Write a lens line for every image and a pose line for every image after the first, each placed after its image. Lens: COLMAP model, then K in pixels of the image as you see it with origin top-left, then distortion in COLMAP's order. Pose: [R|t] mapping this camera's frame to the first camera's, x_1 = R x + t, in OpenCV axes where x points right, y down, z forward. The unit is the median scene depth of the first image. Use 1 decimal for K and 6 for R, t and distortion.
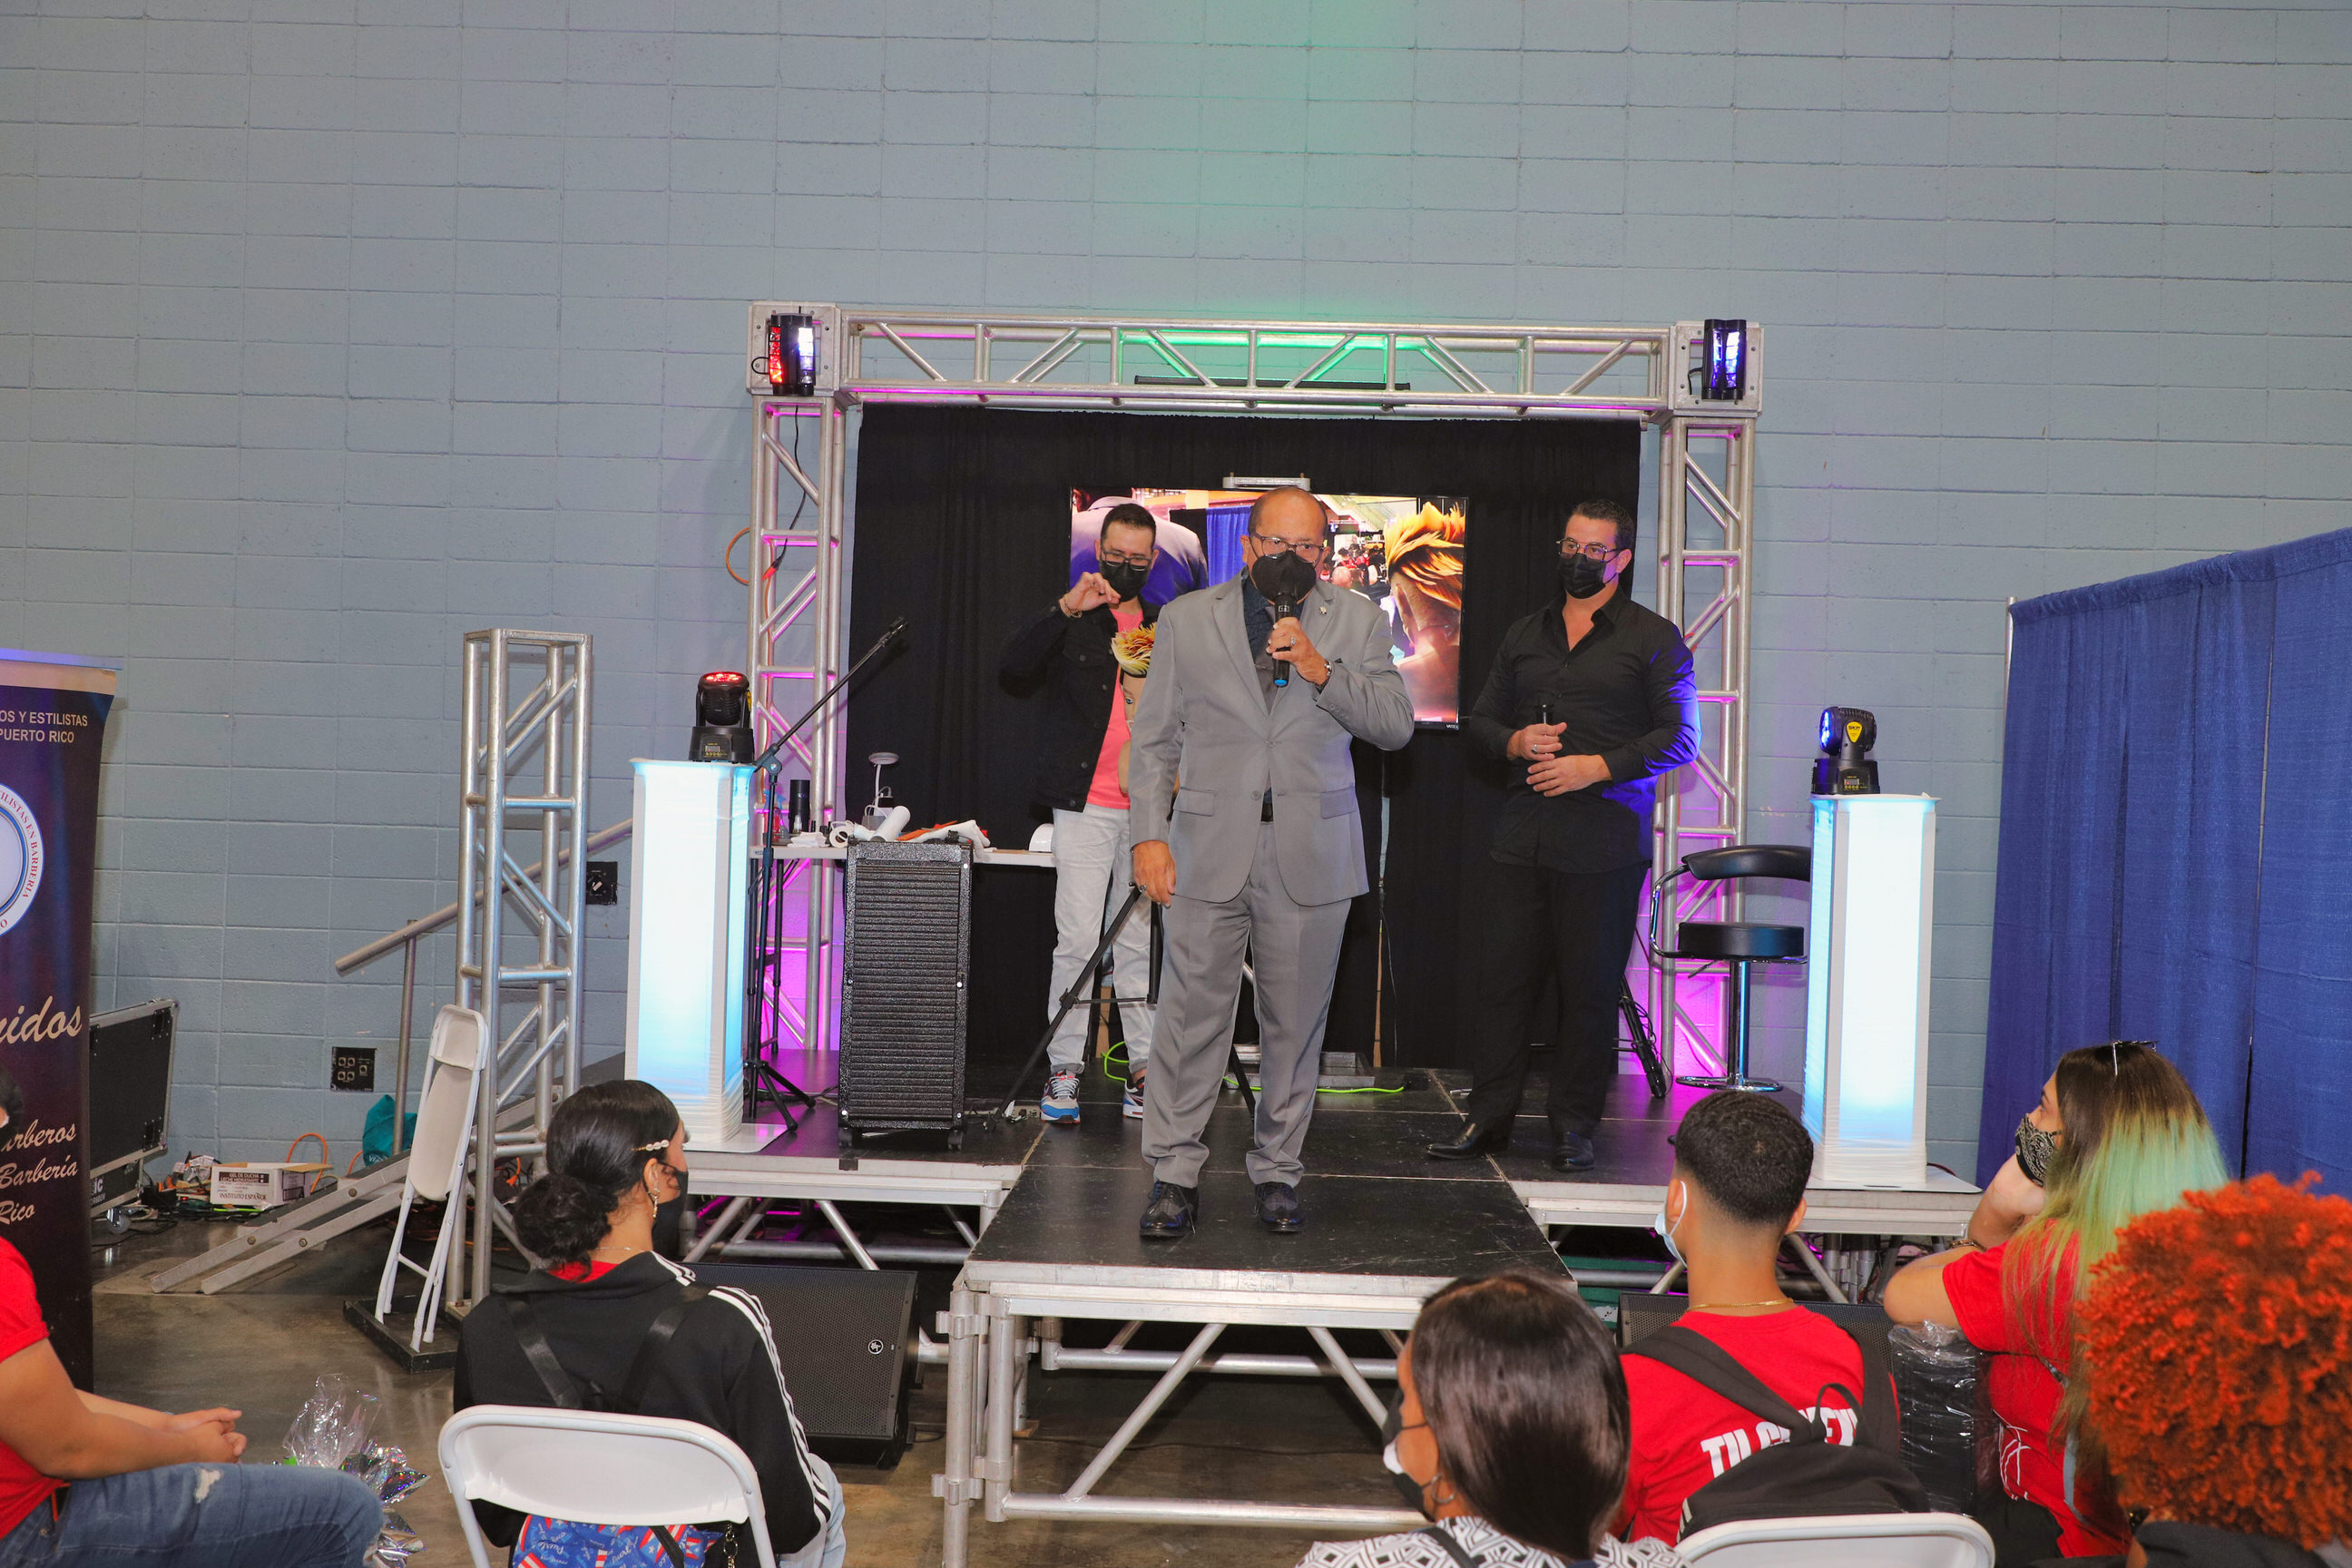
lens RADIAL K [[2256.1, 0, 1193.3], [0, 2256.1, 804.9], [0, 0, 1]] dist [0.005879, 0.000000]
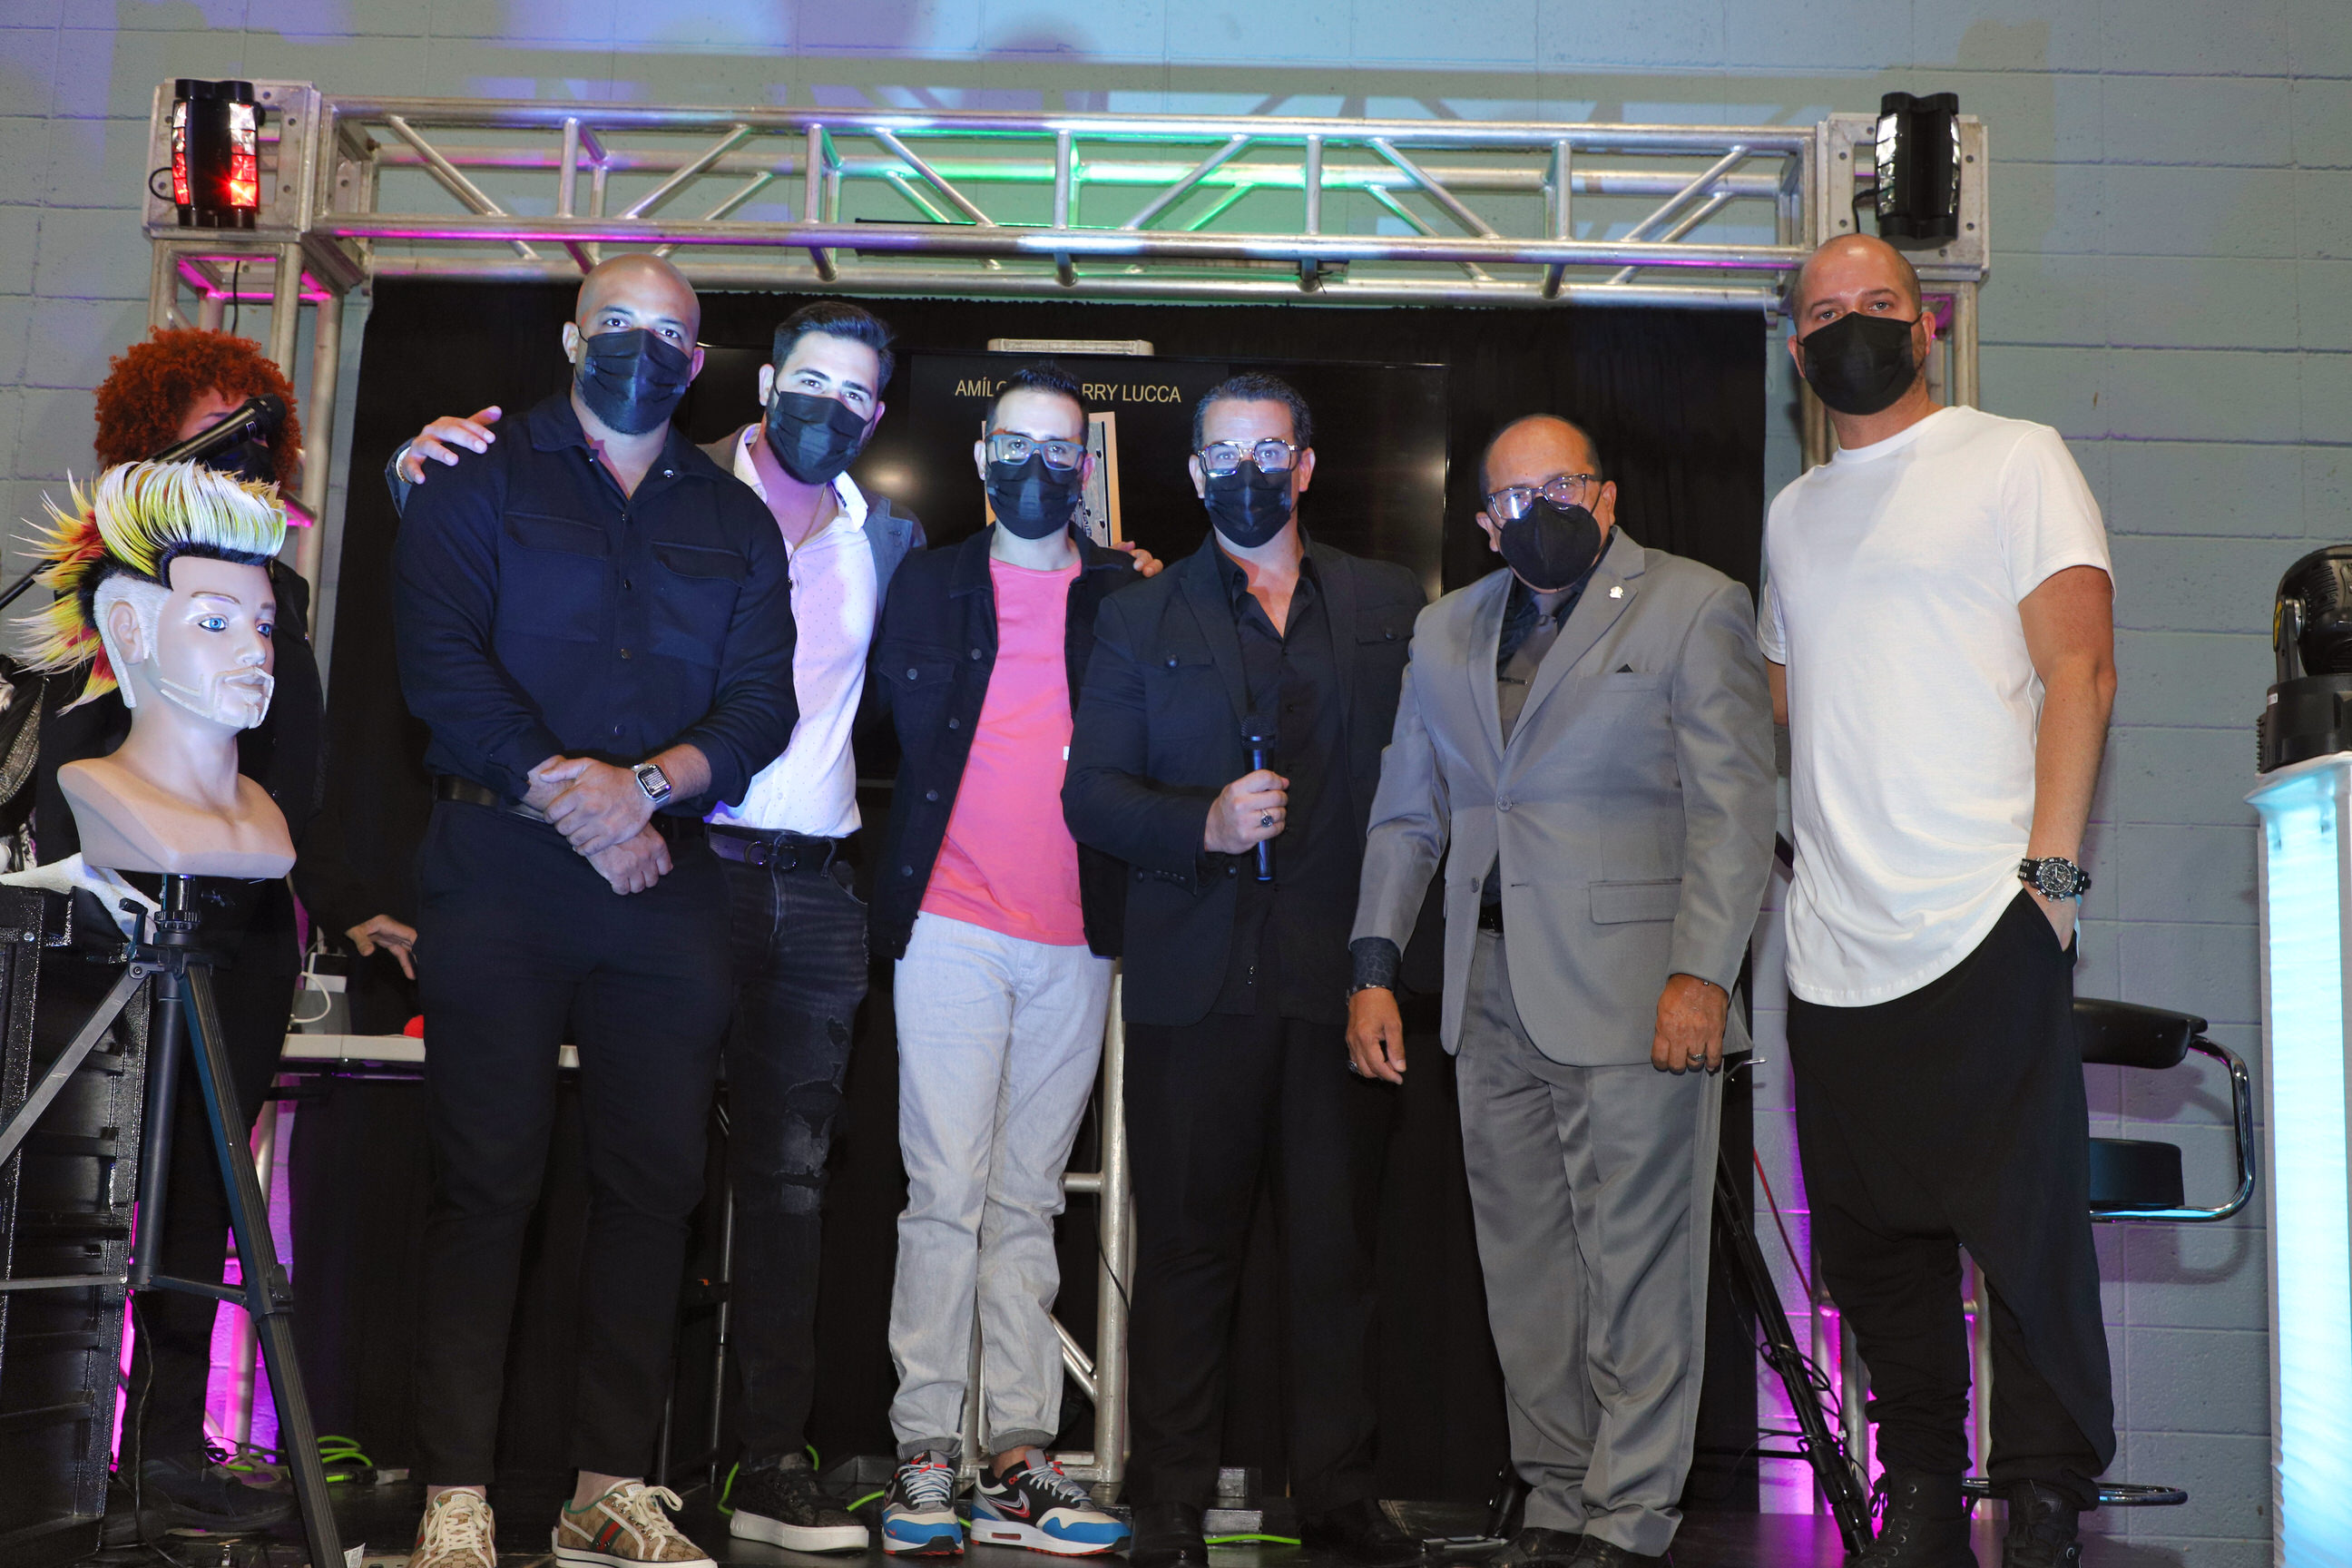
lens RADIAL K [[2652.5, 0, 1194.5], [0, 2652.5, 824.0], [0, 0, 1]] dist [-0.003812, 0.000000]
pose [[0.999996, 0.002901, -0.000356, 0.059411], [-0.002922, 0.988010, -0.154361, 0.058193], [-0.000096, 0.154362, 0.988014, 0.383691]]
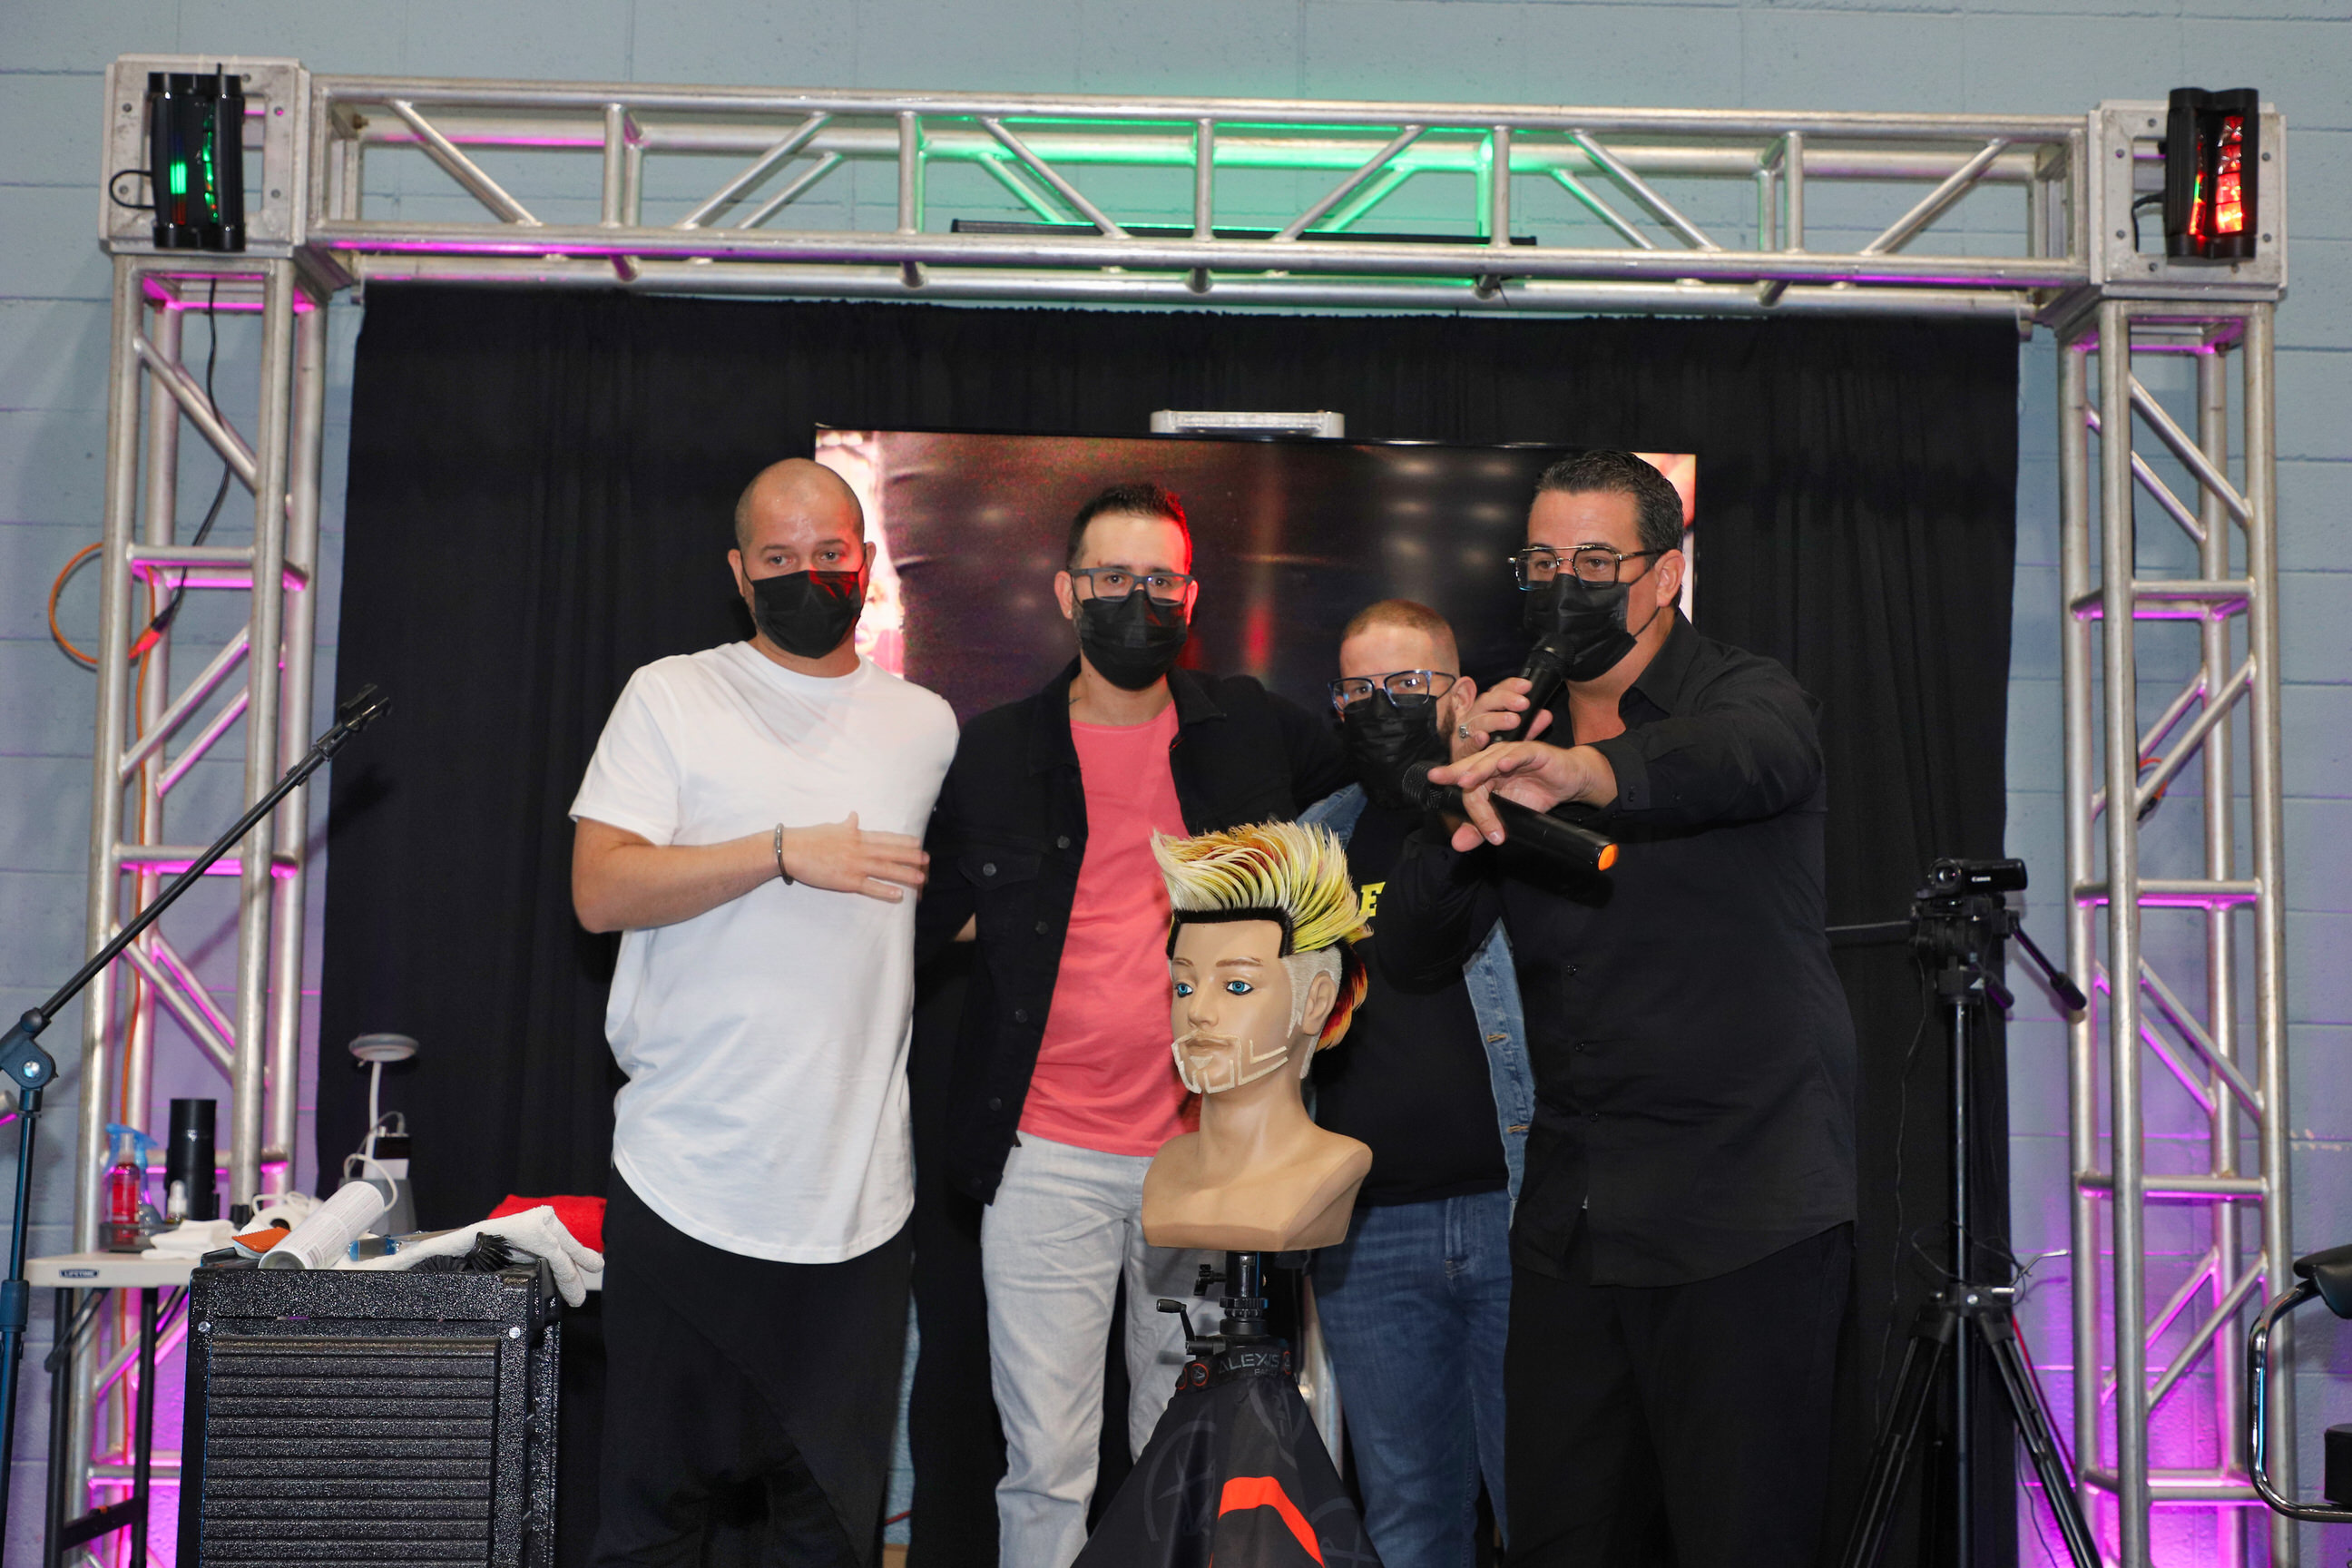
lens RADIAL K [[3420.0, 0, 1193.4], [0, 3420.0, 795.9], [0, 0, 1]] dist [0.012936, 0.000000]
pose [[0.998728, -0.007804, 0.049813, -0.012203], [0.012496, 0.995438, -0.094590, -0.004228], [-0.048848, 0.095092, 0.994269, 0.310097]]
